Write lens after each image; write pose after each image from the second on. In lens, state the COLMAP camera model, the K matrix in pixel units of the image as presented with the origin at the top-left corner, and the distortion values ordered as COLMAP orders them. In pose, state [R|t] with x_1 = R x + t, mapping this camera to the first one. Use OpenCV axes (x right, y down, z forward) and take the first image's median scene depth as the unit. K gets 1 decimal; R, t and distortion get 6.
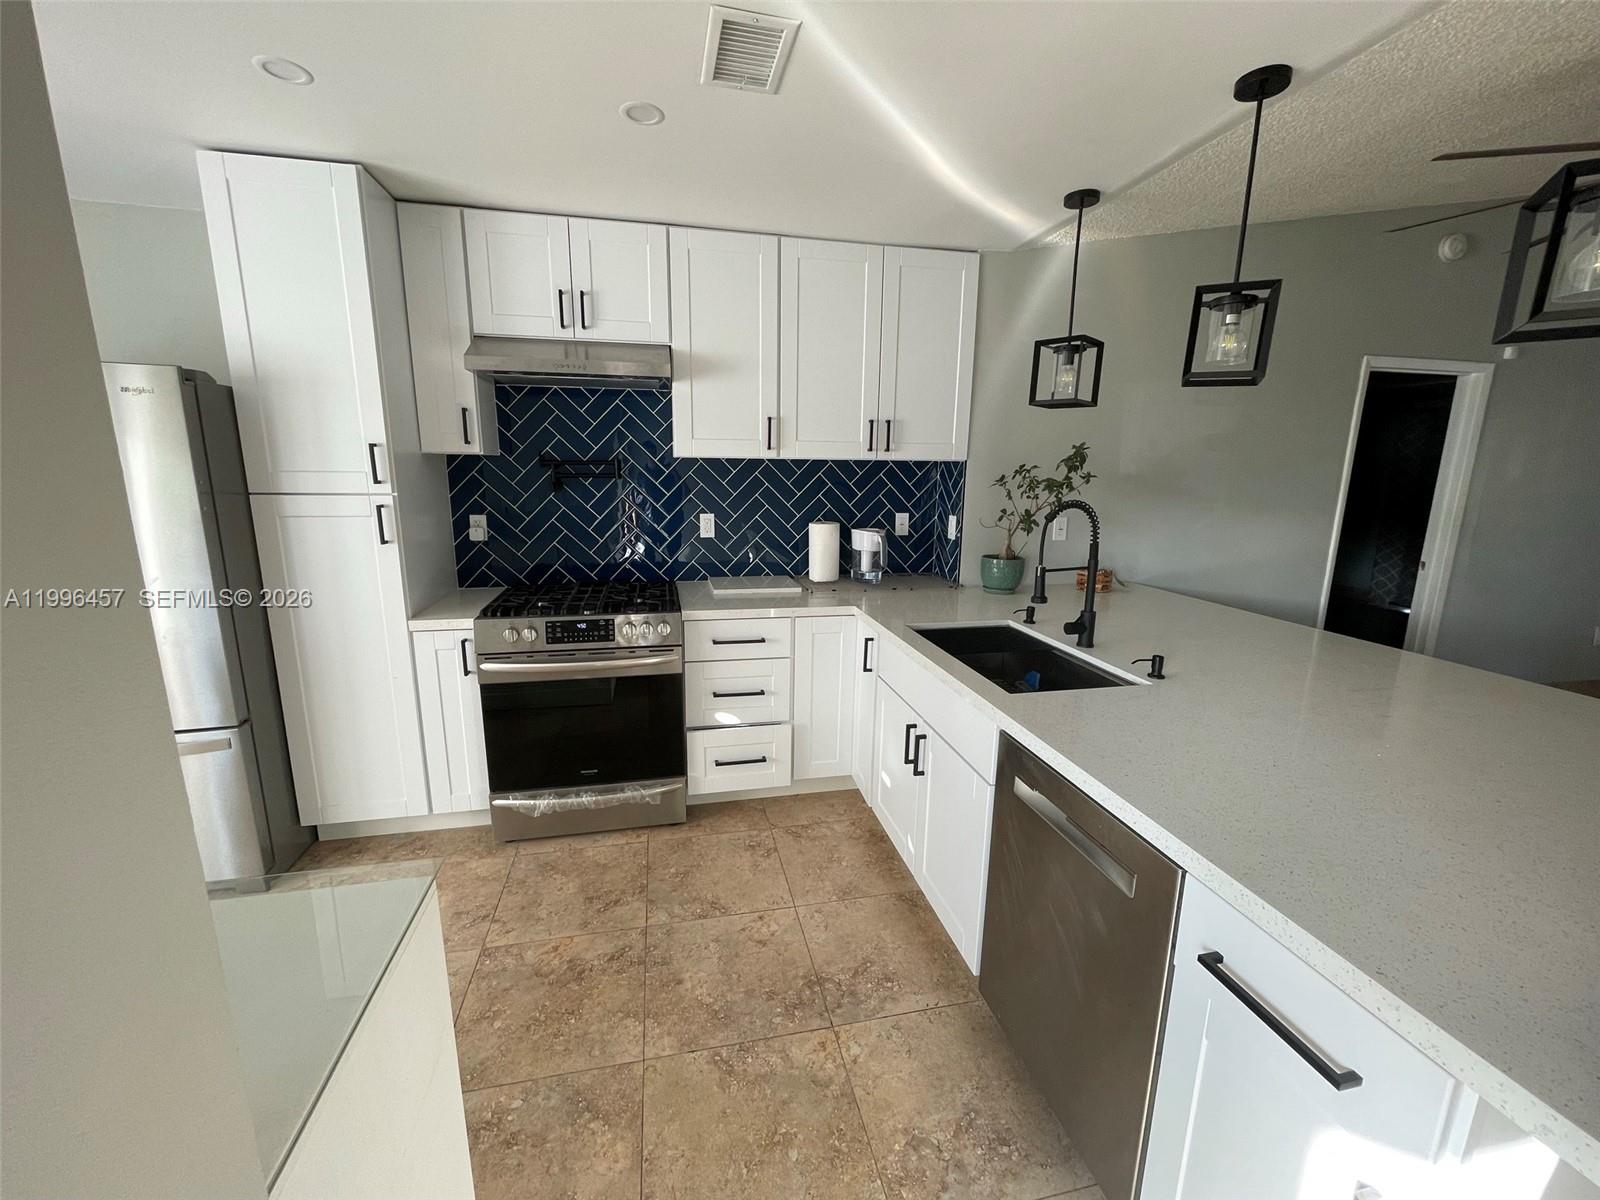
lens RADIAL K [[647.0, 0, 797.0], [0, 647.0, 601.0], [0, 0, 1]] dist [-0.000785, -0.000775]
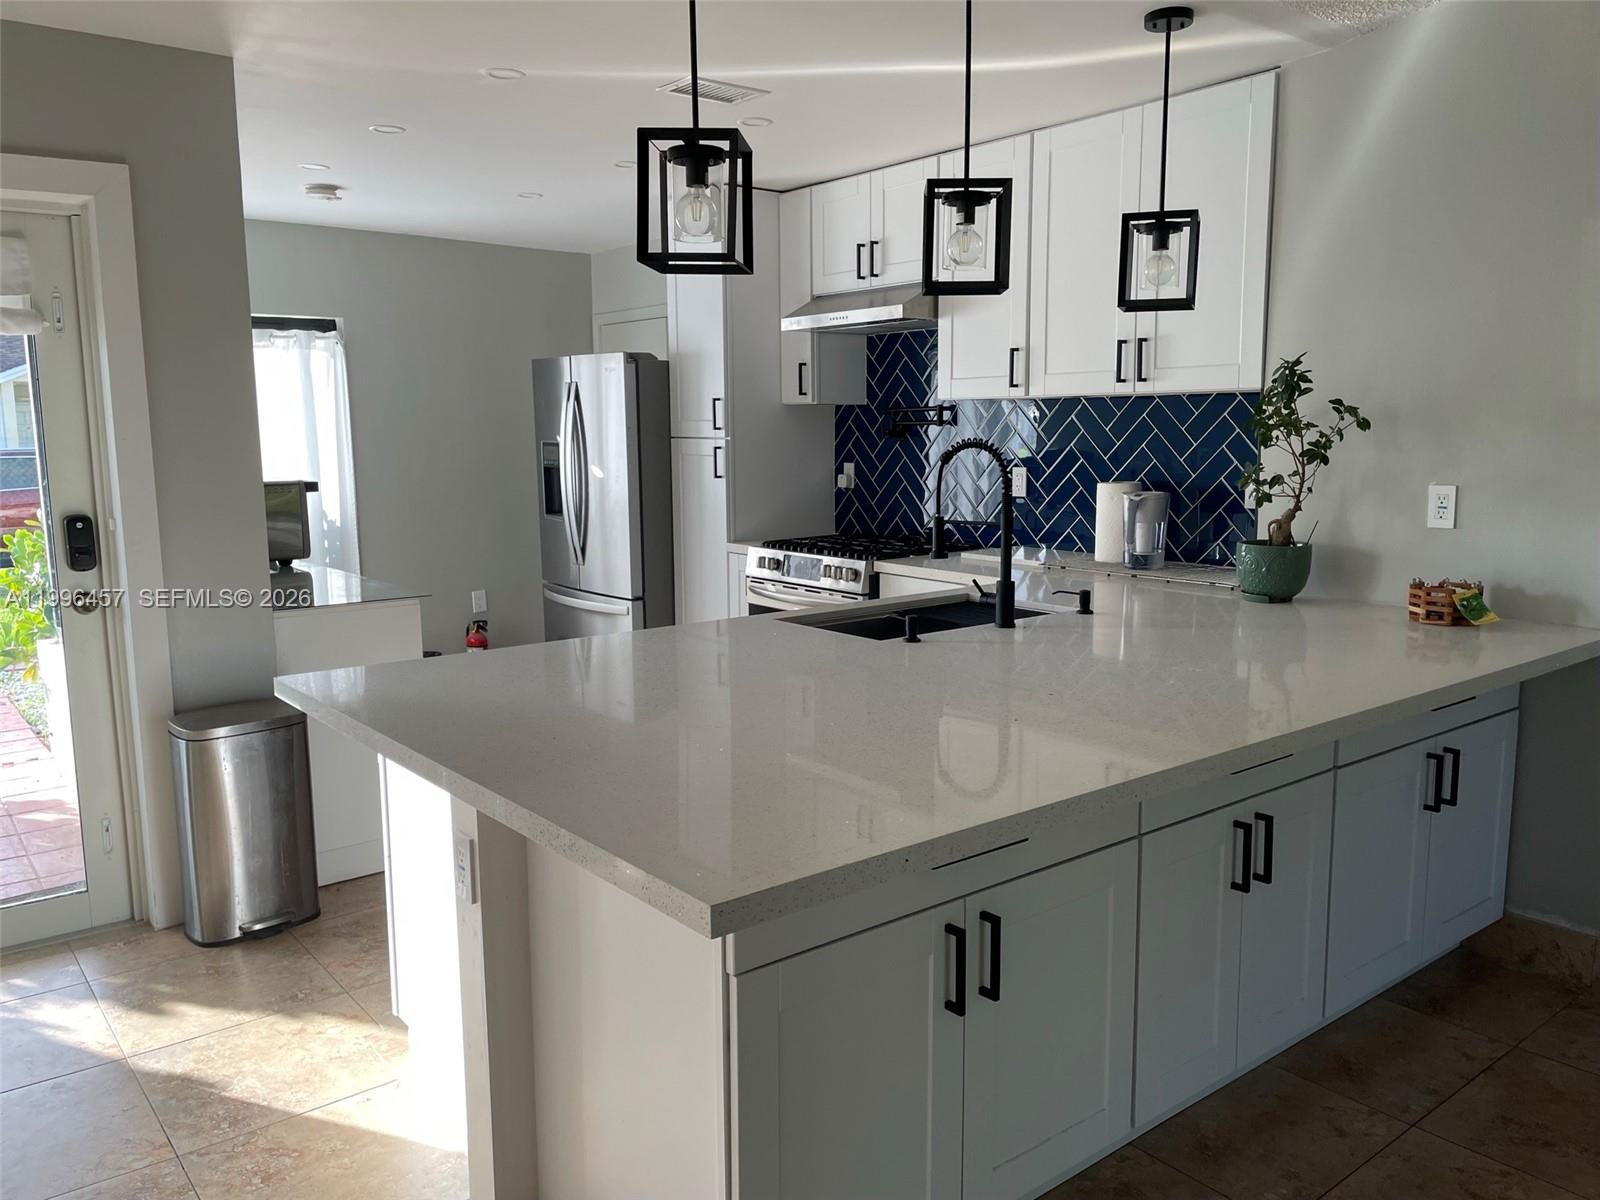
lens RADIAL K [[1245.5, 0, 794.6], [0, 1245.5, 605.0], [0, 0, 1]] dist [0.145269, 0.003242]
pose [[0.439077, 0.116060, -0.890922, 1.266624], [-0.172729, 0.984028, 0.043062, 0.018739], [0.881689, 0.134980, 0.452111, 0.059631]]
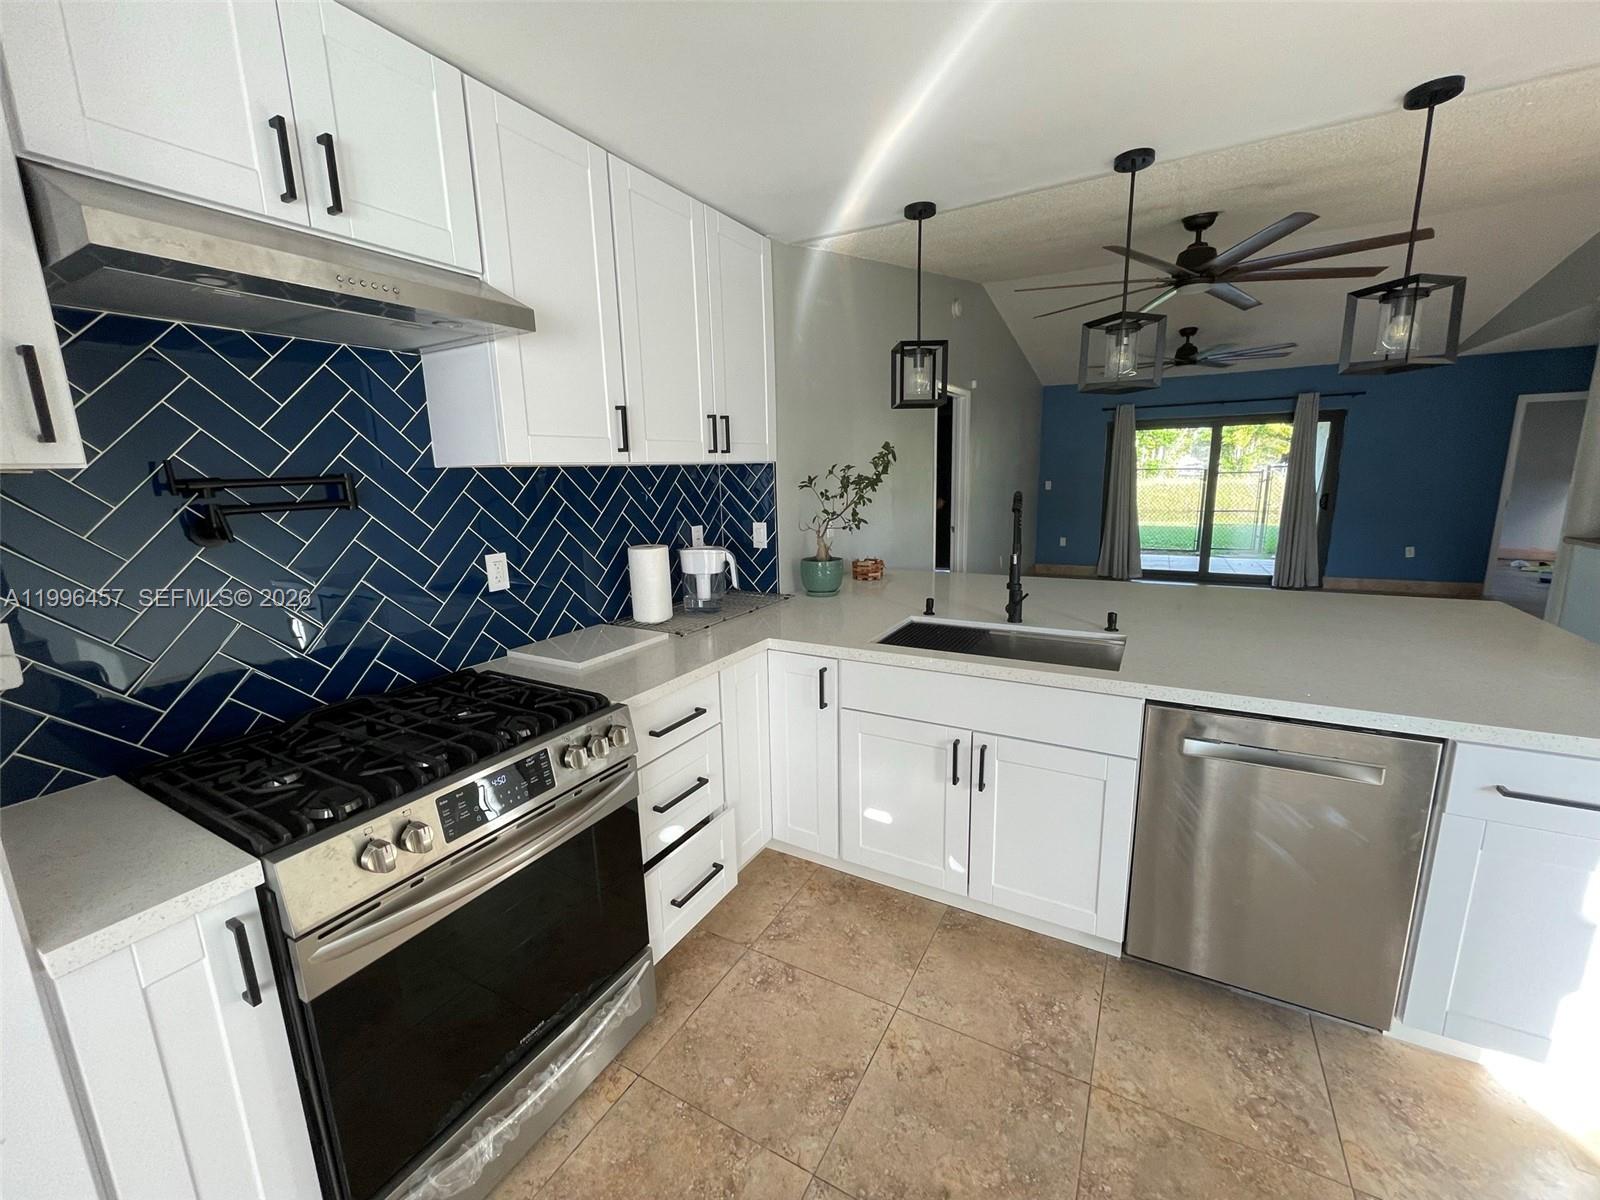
lens RADIAL K [[647.0, 0, 805.6], [0, 647.0, 601.5], [0, 0, 1]] dist [-0.000785, -0.000775]
pose [[0.659276, -0.177923, 0.730546, -0.447971], [0.186453, 0.979938, 0.070398, -0.082728], [-0.728416, 0.089801, 0.679225, 0.372696]]
